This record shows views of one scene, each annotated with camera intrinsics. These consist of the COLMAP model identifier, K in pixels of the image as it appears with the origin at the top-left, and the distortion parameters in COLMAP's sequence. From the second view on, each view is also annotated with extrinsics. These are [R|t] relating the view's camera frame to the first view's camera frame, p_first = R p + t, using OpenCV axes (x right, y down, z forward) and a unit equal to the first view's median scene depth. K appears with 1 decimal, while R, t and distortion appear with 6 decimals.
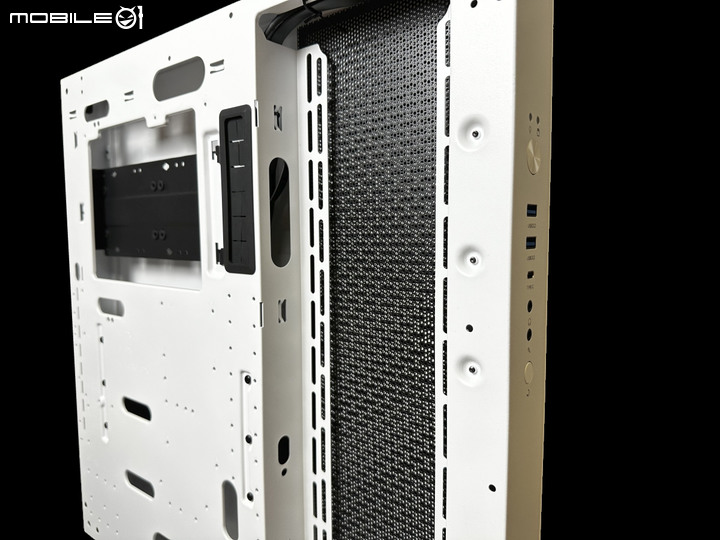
lens RADIAL K [[524.8, 0, 360.0], [0, 524.8, 270.0], [0, 0, 1]] dist [0.000099, -0.000846]
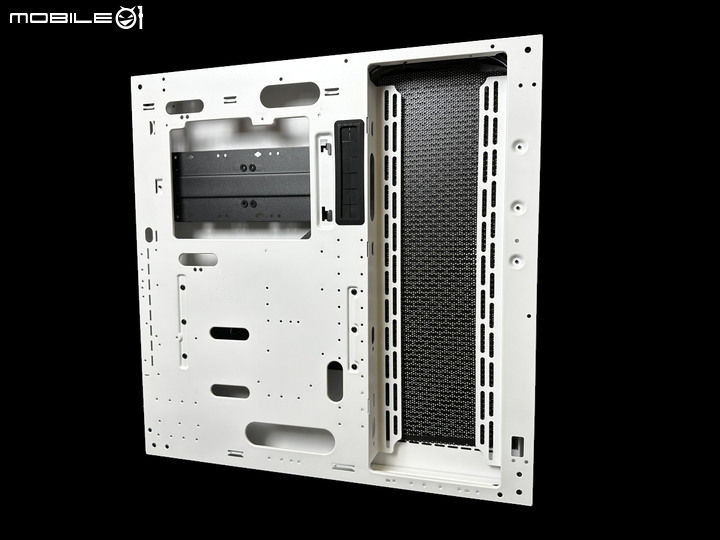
lens RADIAL K [[516.5, 0, 360.0], [0, 516.5, 270.0], [0, 0, 1]] dist [0.093118, -0.161833]
pose [[0.916996, -0.032634, 0.397560, -0.808130], [0.032995, 0.999438, 0.005934, 0.131704], [-0.397530, 0.007676, 0.917557, -0.439576]]
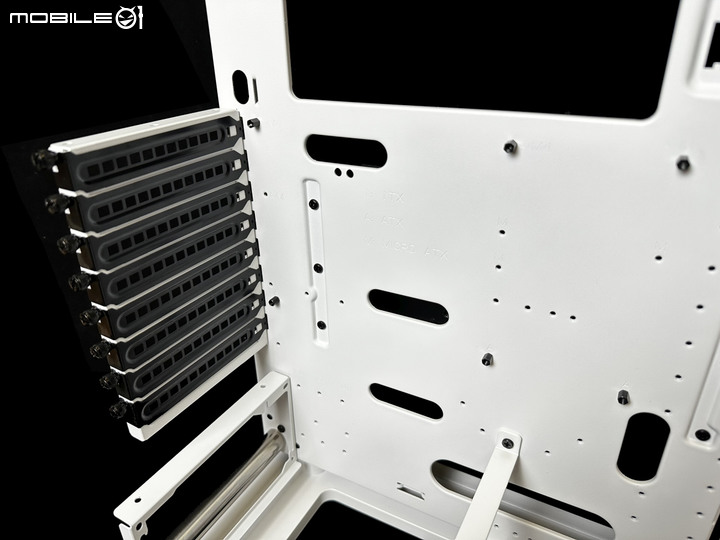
lens RADIAL K [[516.5, 0, 360.0], [0, 516.5, 270.0], [0, 0, 1]] dist [0.093118, -0.161833]
pose [[0.982700, -0.098404, 0.156899, -0.731878], [0.032255, 0.925155, 0.378217, -0.033231], [-0.182374, -0.366613, 0.912324, 0.549907]]
